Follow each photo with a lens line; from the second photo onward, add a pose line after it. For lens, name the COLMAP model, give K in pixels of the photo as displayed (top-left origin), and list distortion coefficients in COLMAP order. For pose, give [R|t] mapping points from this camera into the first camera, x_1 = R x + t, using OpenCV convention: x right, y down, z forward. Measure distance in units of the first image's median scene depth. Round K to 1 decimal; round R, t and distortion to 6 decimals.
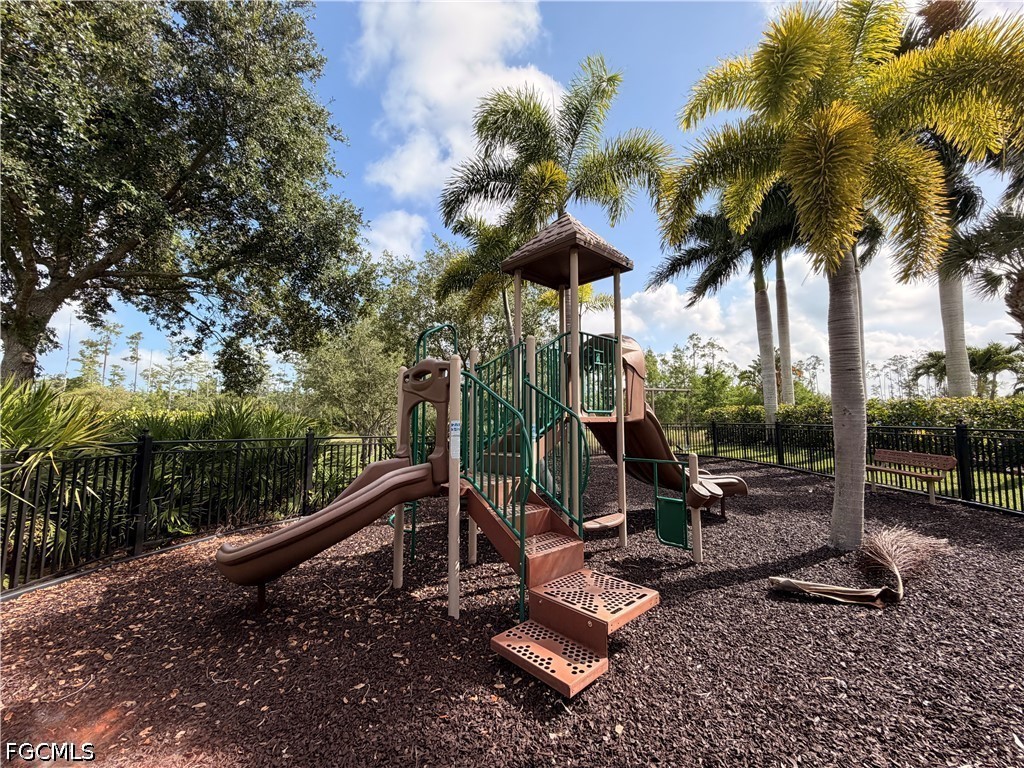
lens RADIAL K [[412.3, 0, 512.3], [0, 412.3, 384.8], [0, 0, 1]] dist [-0.001006, -0.000053]
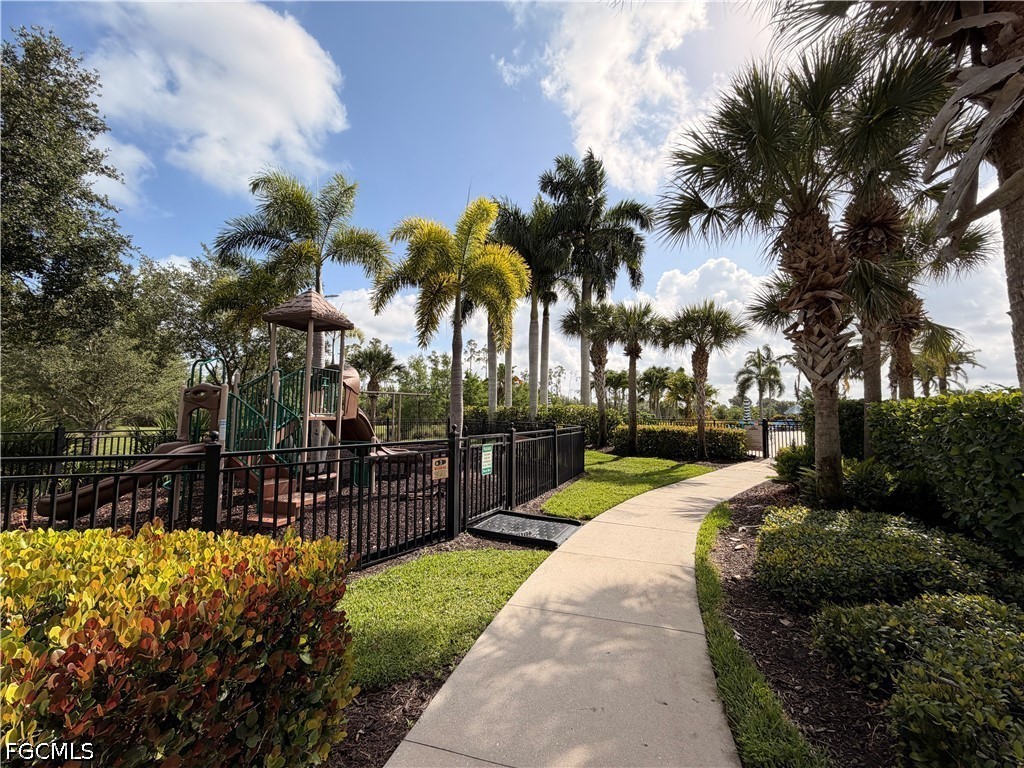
lens RADIAL K [[412.3, 0, 510.6], [0, 412.3, 383.2], [0, 0, 1]] dist [-0.001006, -0.000053]
pose [[0.878986, 0.047370, 0.474489, 0.050338], [-0.051389, 0.998669, -0.004504, -0.061072], [-0.474071, -0.020424, 0.880250, -0.560418]]
